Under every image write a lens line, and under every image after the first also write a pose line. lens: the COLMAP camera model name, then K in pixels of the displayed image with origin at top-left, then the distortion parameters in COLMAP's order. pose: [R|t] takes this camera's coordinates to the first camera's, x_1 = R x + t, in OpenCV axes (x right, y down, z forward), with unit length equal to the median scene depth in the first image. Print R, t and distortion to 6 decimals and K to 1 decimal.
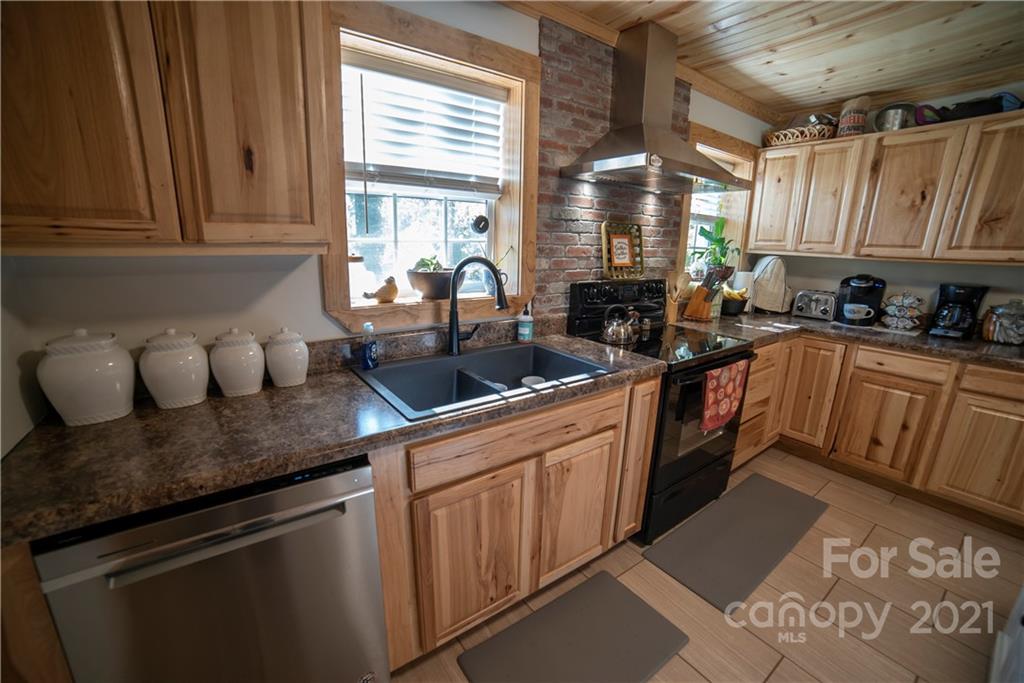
lens RADIAL K [[420.2, 0, 508.9], [0, 420.2, 349.1], [0, 0, 1]] dist [-0.101810, 0.031796]
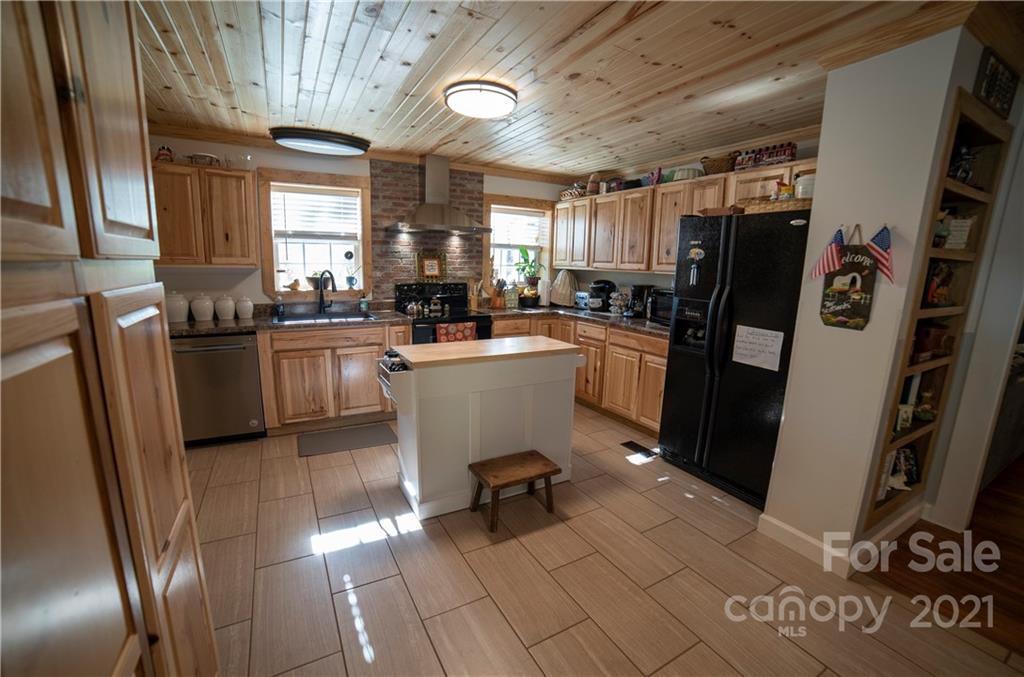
lens RADIAL K [[430.6, 0, 512.0], [0, 430.6, 338.5], [0, 0, 1]] dist [-0.076894, 0.000618]
pose [[0.993933, 0.021951, -0.107779, 0.979005], [-0.030488, 0.996470, -0.078215, 0.253359], [0.105681, 0.081026, 0.991093, -0.967187]]
